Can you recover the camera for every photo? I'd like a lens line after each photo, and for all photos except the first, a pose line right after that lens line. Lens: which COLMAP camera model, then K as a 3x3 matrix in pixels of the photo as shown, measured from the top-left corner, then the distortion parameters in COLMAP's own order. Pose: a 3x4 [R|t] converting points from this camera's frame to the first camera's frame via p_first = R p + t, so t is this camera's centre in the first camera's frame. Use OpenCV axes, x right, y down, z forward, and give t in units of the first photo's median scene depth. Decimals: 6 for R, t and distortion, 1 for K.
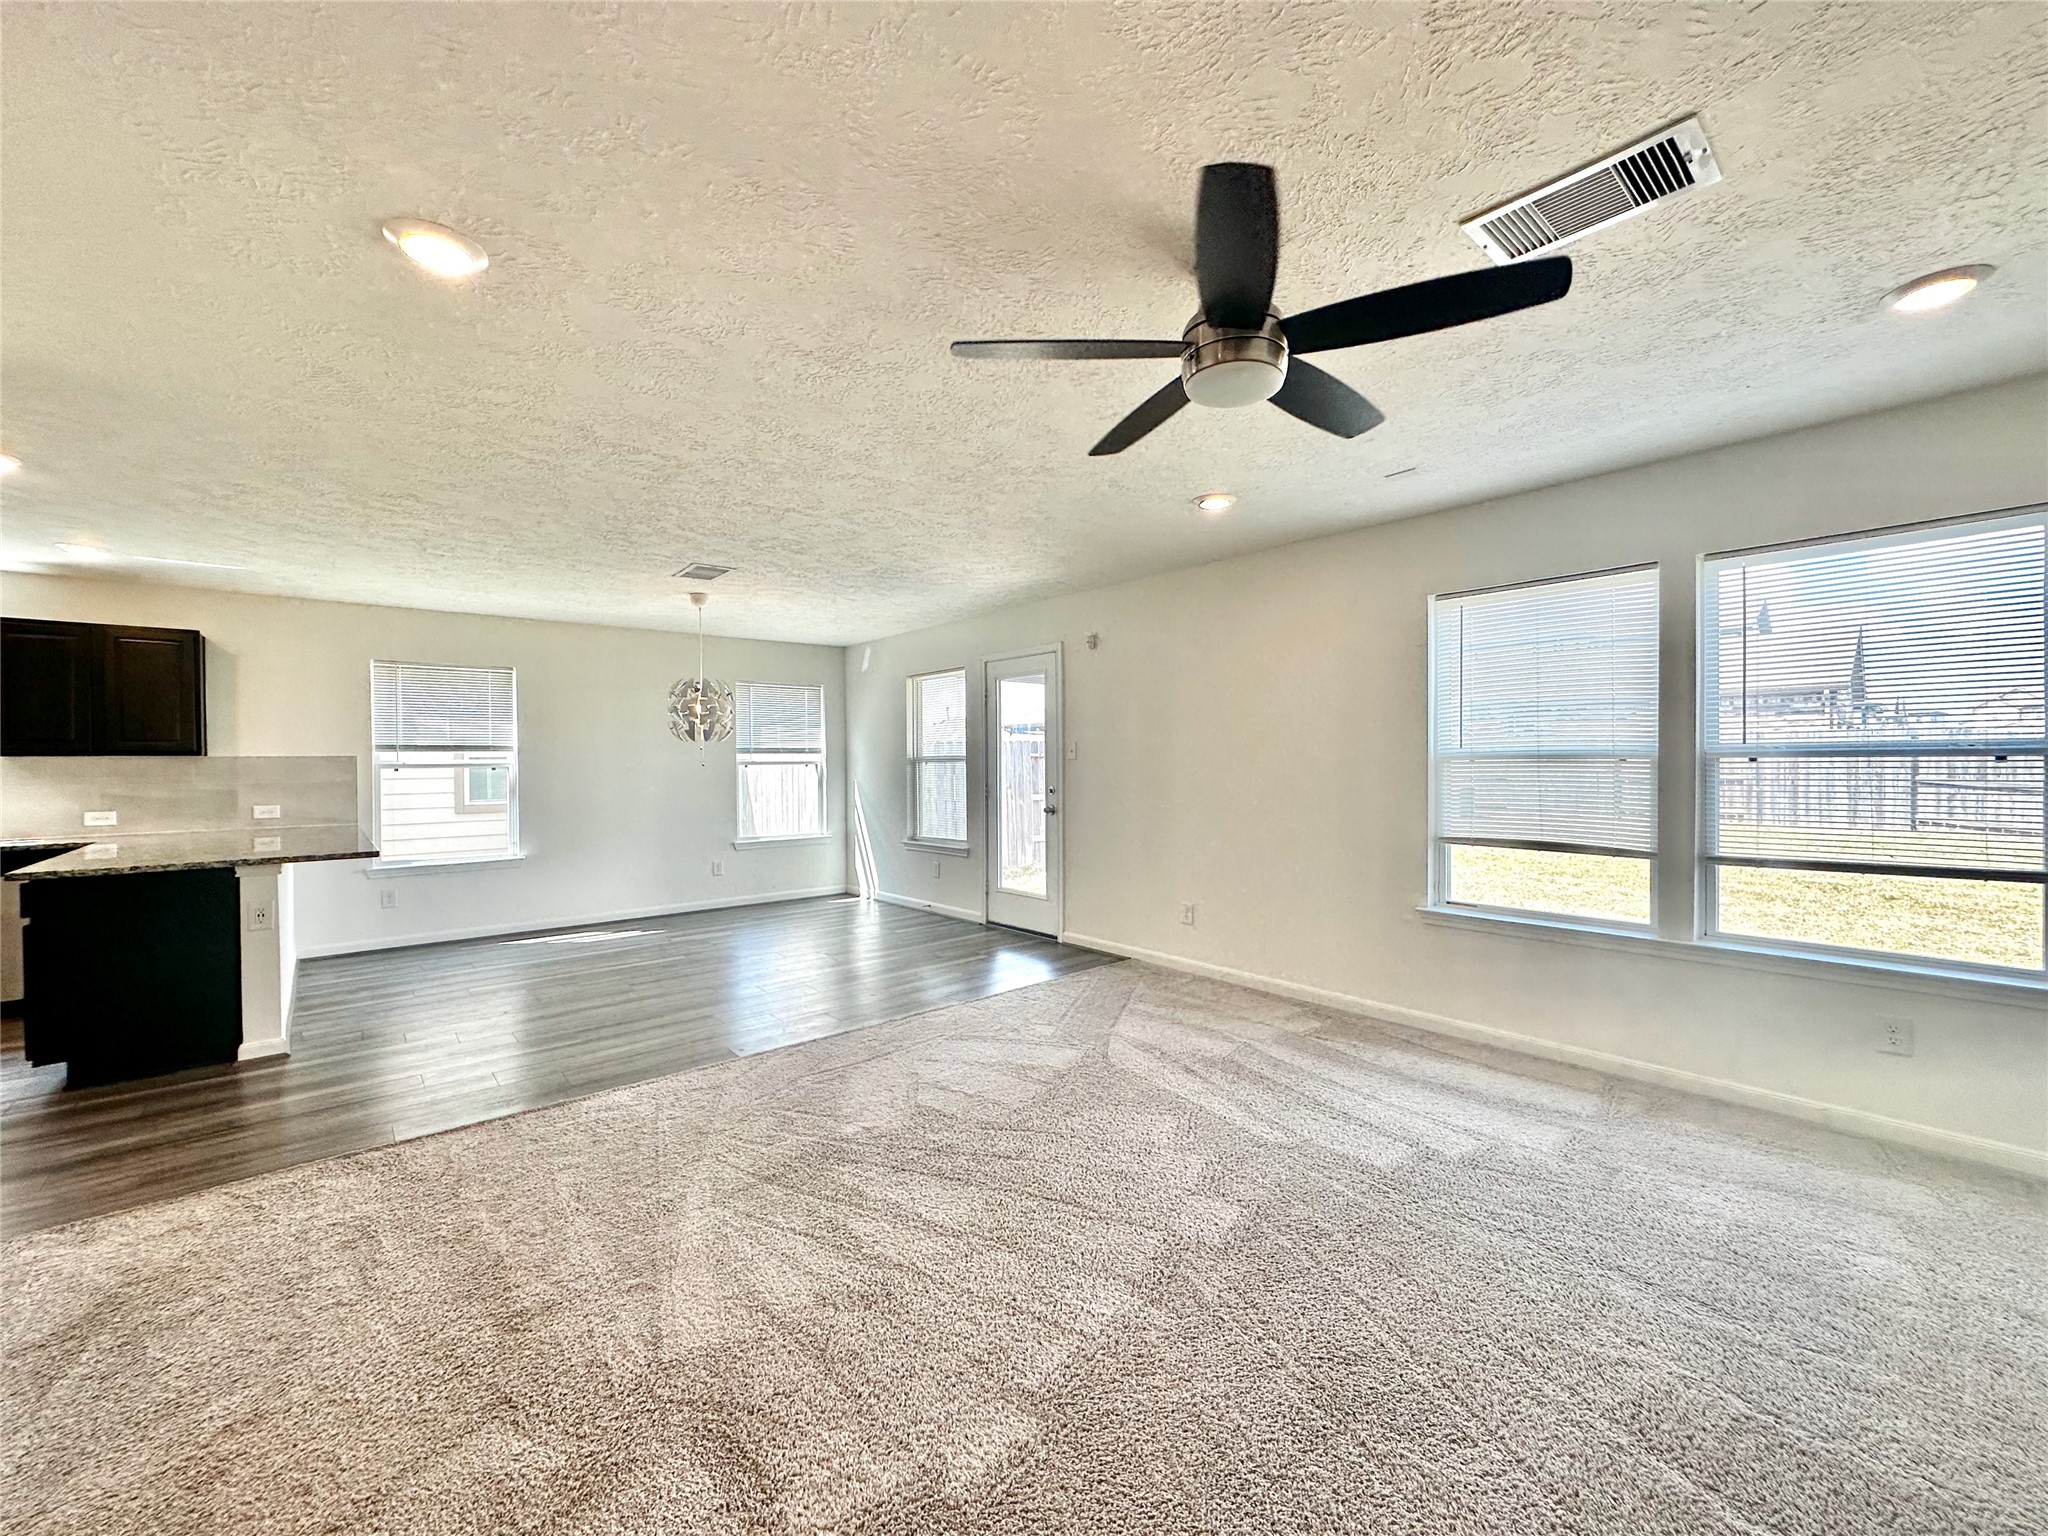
lens RADIAL K [[818.3, 0, 1021.3], [0, 818.3, 764.8], [0, 0, 1]] dist [-0.004429, 0.001500]
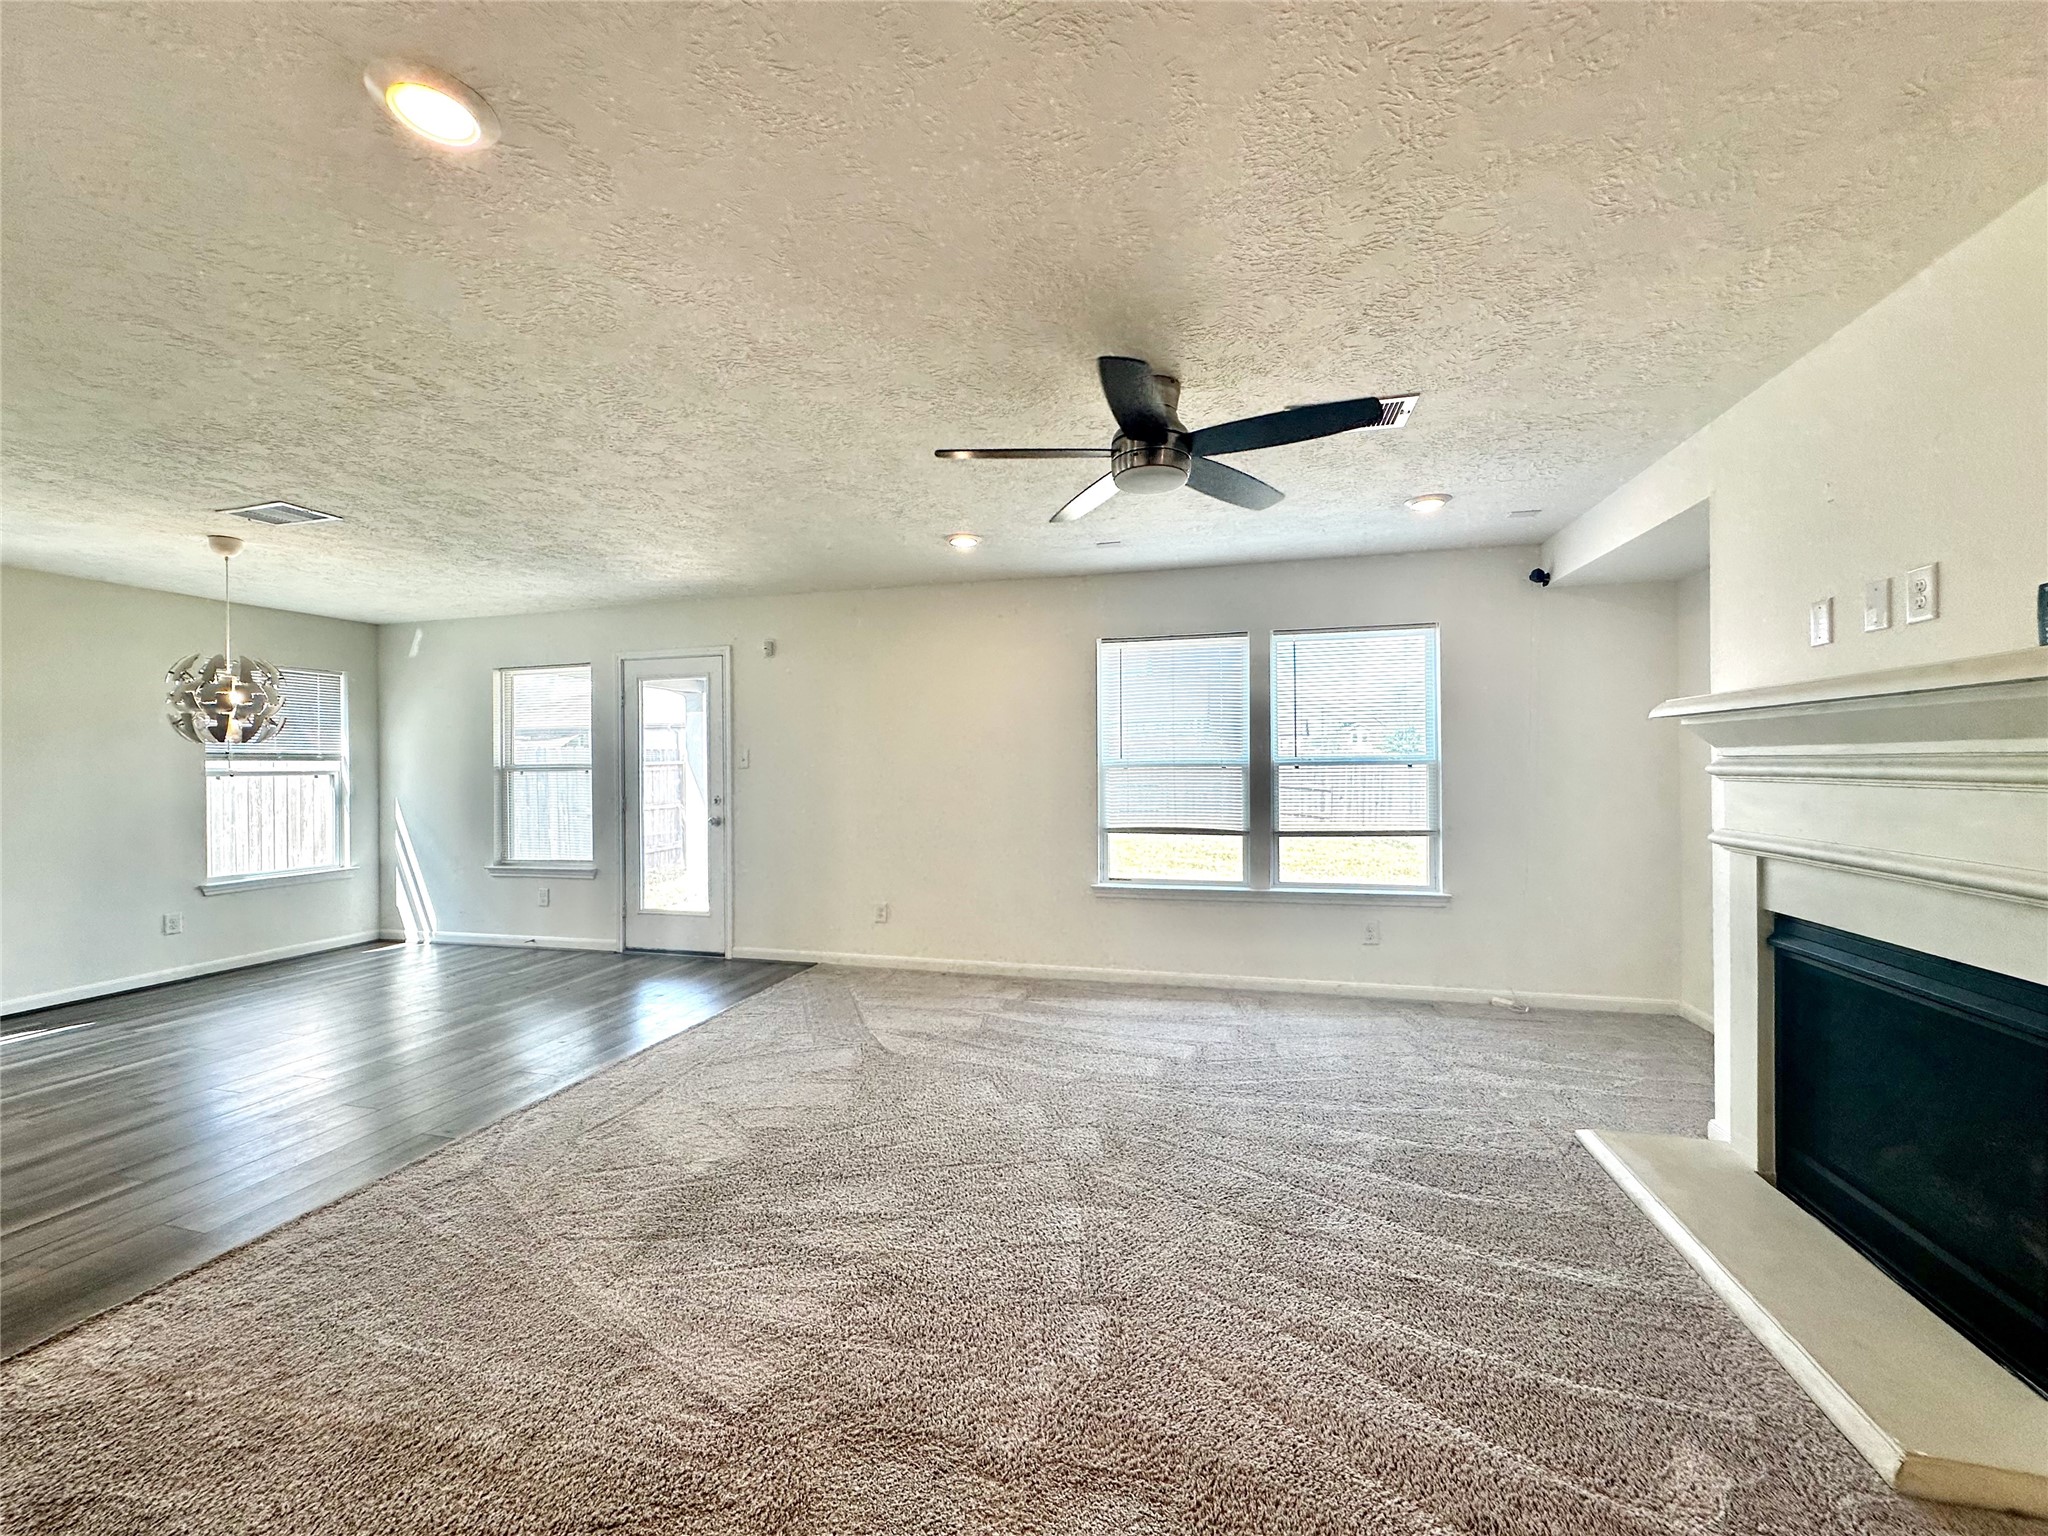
lens RADIAL K [[818.3, 0, 1021.2], [0, 818.3, 763.9], [0, 0, 1]] dist [-0.004429, 0.001500]
pose [[0.822809, 0.002250, 0.568313, -0.232153], [0.005001, 0.999925, -0.011200, 0.001240], [-0.568296, 0.012058, 0.822736, 0.015395]]
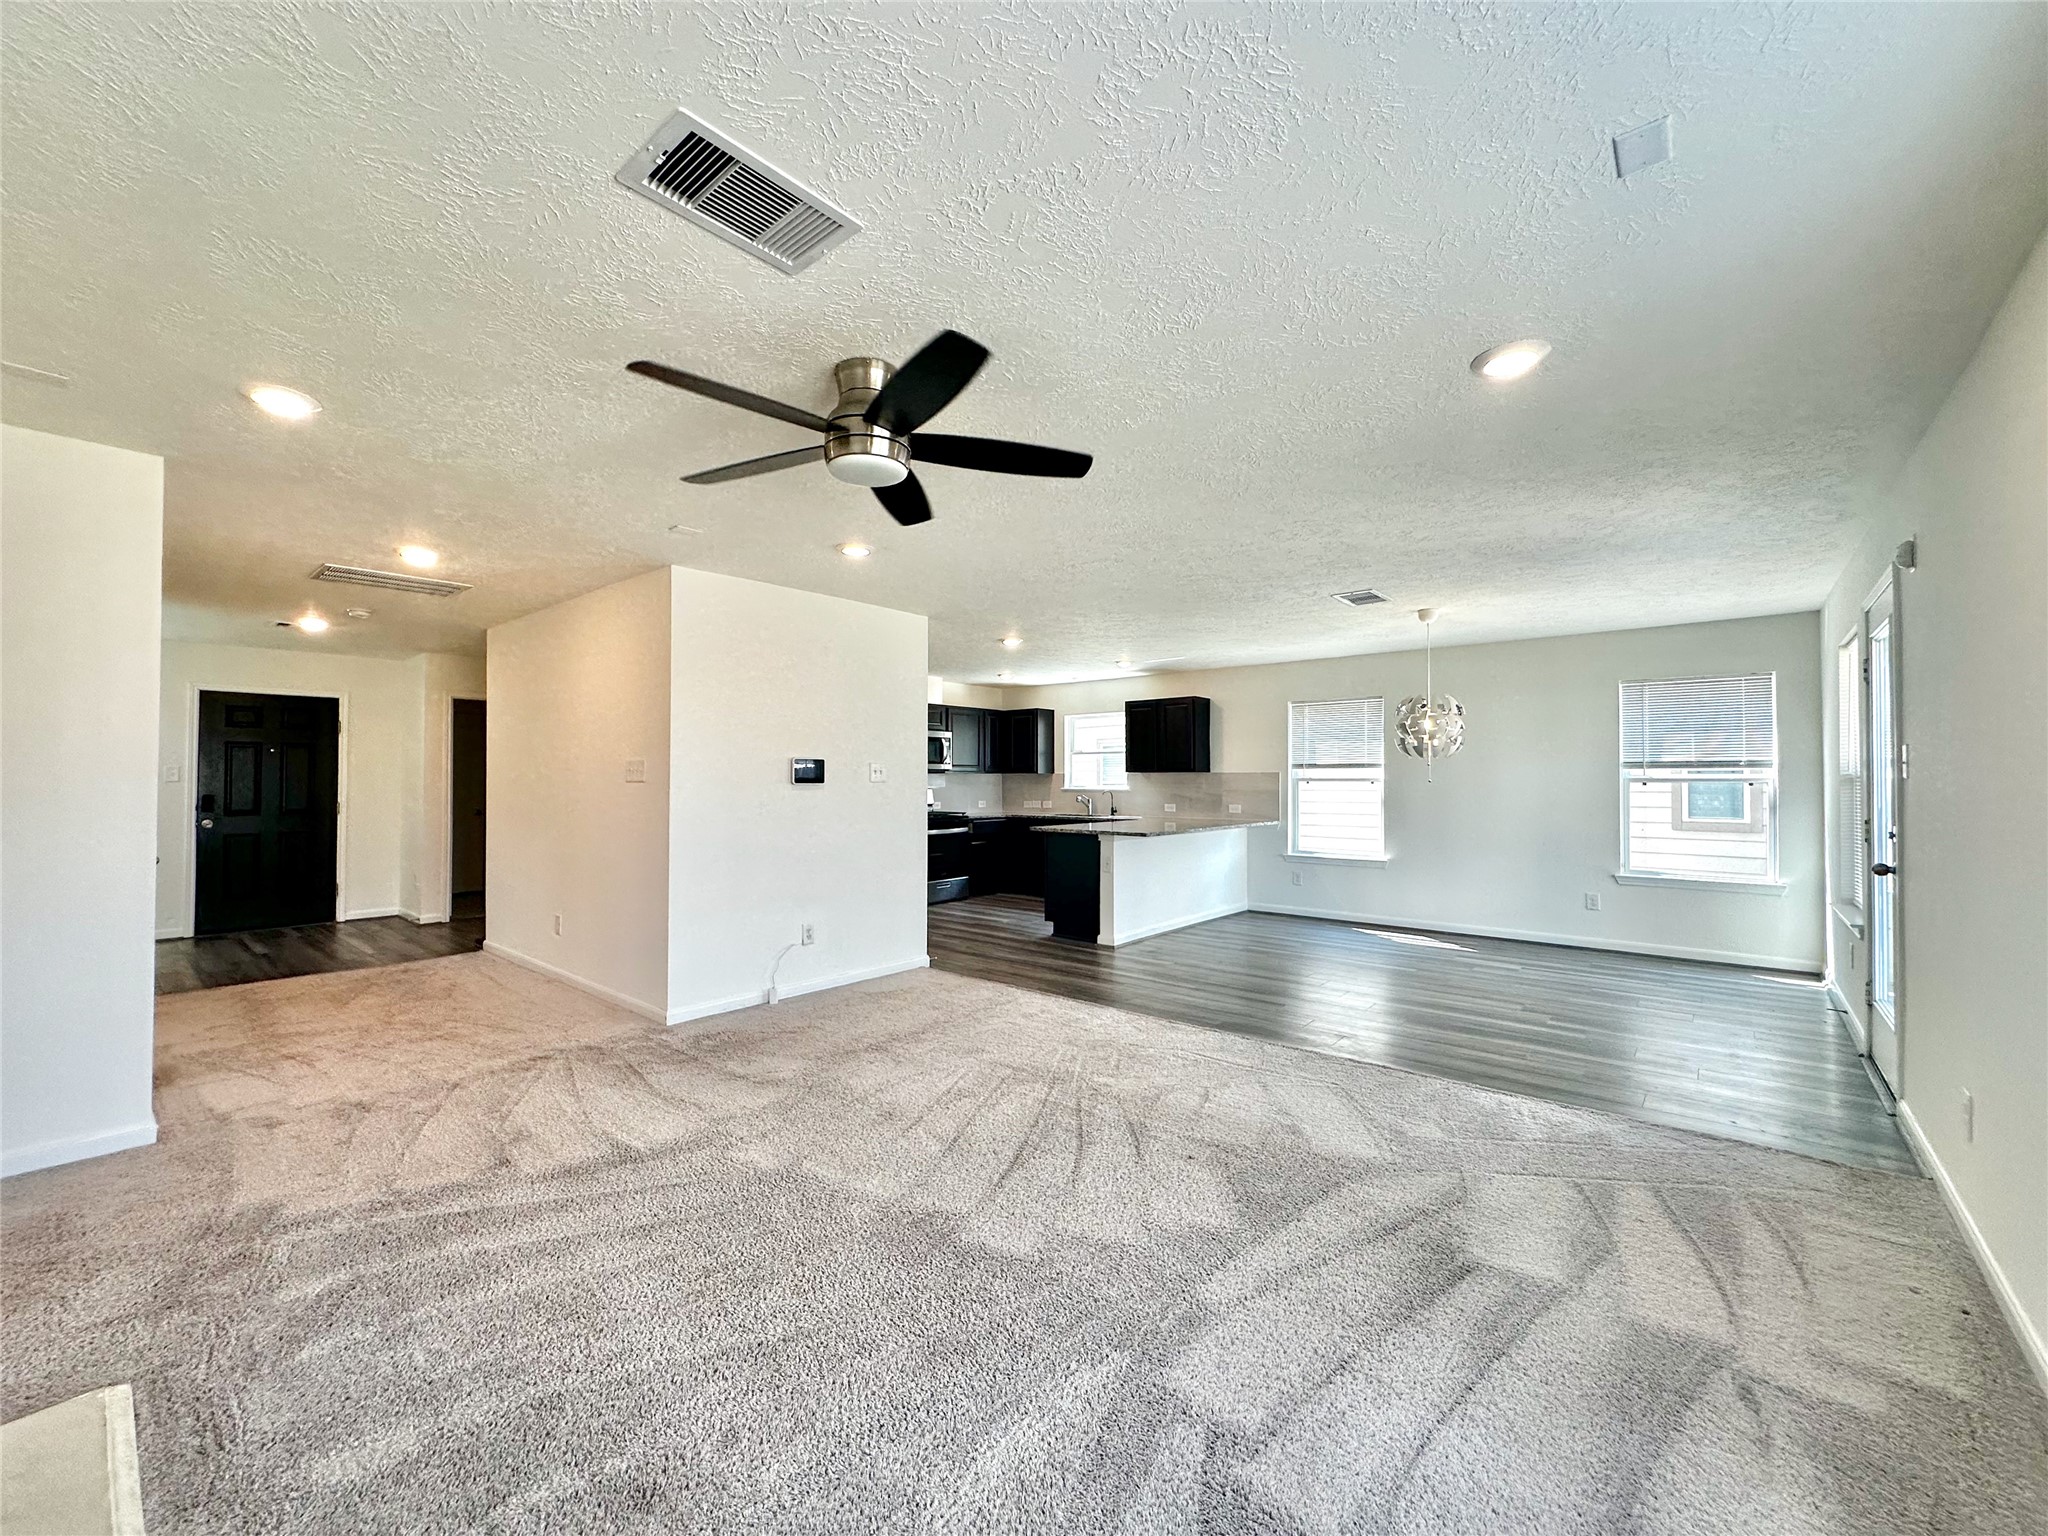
lens RADIAL K [[818.3, 0, 1023.4], [0, 818.3, 769.9], [0, 0, 1]] dist [-0.004429, 0.001500]
pose [[0.159487, -0.002744, -0.987196, 0.526877], [-0.006830, 0.999969, -0.003883, -0.006753], [0.987176, 0.007362, 0.159463, 0.367035]]
